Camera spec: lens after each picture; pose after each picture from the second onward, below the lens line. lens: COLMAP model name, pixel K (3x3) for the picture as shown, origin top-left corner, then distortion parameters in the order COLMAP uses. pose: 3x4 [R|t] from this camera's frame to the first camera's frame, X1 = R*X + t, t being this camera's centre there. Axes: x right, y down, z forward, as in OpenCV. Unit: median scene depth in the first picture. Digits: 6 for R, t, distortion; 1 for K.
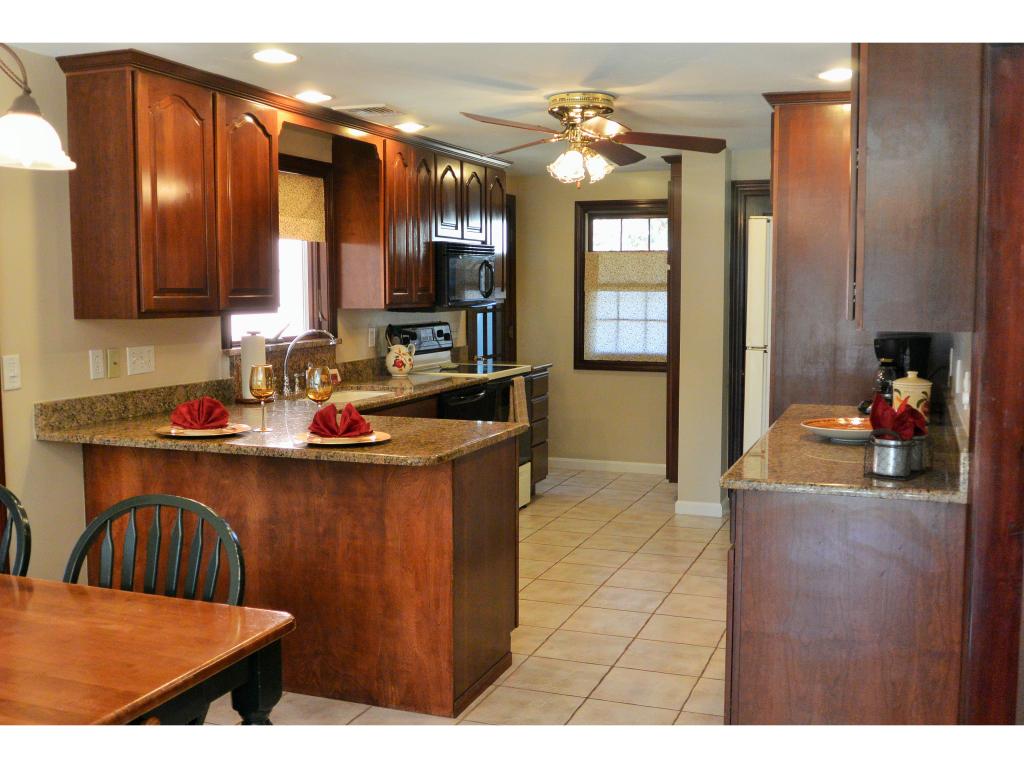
lens RADIAL K [[1091.4, 0, 453.0], [0, 1091.4, 383.1], [0, 0, 1]] dist [-0.012181, -0.011018]
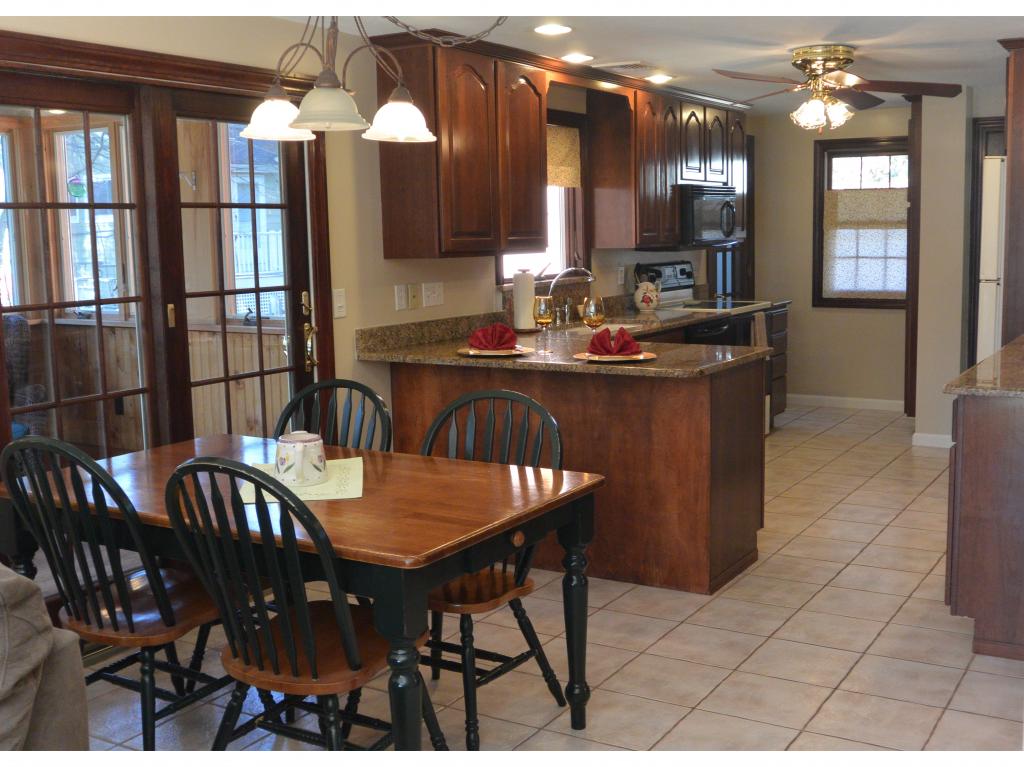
lens RADIAL K [[1180.6, 0, 512.0], [0, 1180.6, 383.5], [0, 0, 1]] dist [-0.028325, -0.019750]
pose [[0.990861, 0.002278, -0.134869, -0.030103], [0.003475, 0.999094, 0.042405, 0.018553], [0.134844, -0.042486, 0.989956, -0.209966]]
